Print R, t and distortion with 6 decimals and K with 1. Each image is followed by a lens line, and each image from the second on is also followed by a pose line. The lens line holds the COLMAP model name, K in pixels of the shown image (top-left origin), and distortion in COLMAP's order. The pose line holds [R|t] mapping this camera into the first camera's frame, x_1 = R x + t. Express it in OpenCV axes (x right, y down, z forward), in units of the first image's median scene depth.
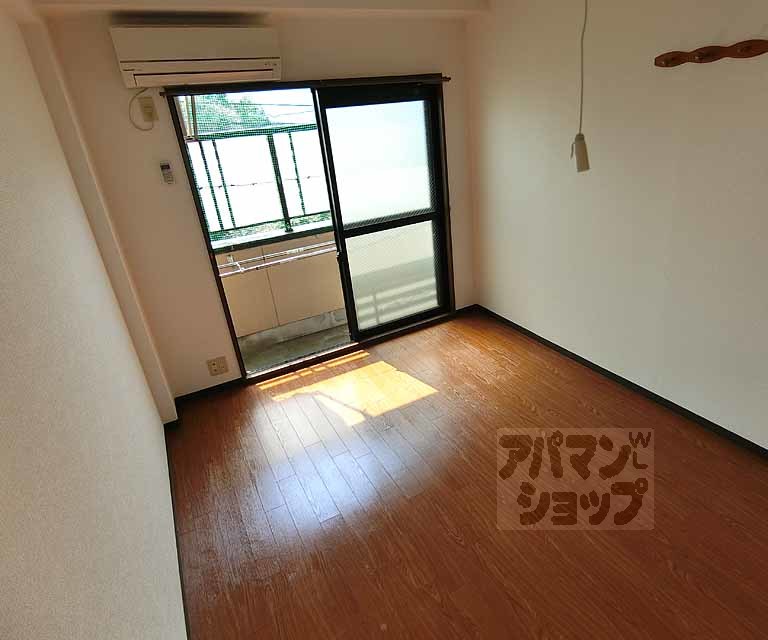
lens RADIAL K [[477.2, 0, 426.6], [0, 477.2, 318.8], [0, 0, 1]] dist [-0.002851, -0.001224]
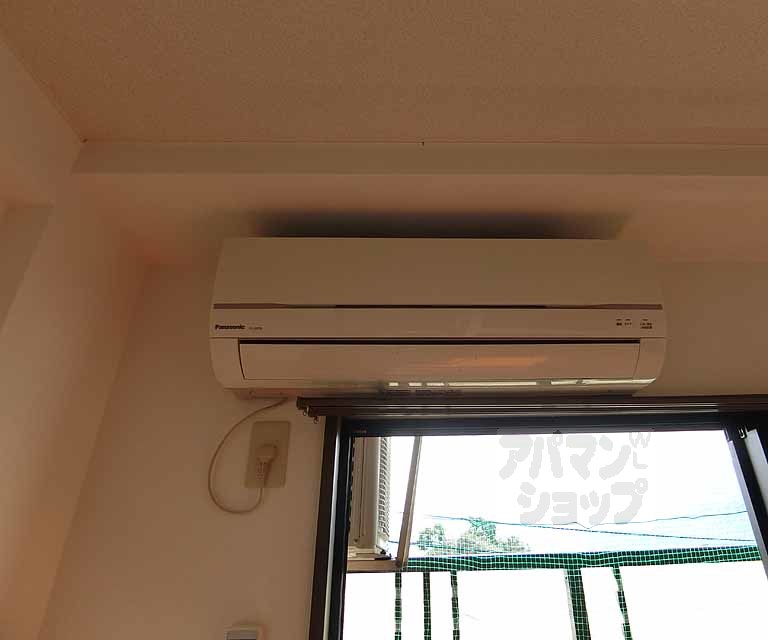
lens RADIAL K [[477.2, 0, 426.6], [0, 477.2, 318.8], [0, 0, 1]] dist [-0.002851, -0.001224]
pose [[0.878211, -0.168369, -0.447657, -0.265062], [-0.234135, 0.664813, -0.709369, -0.242236], [0.417044, 0.727788, 0.544426, 0.664870]]
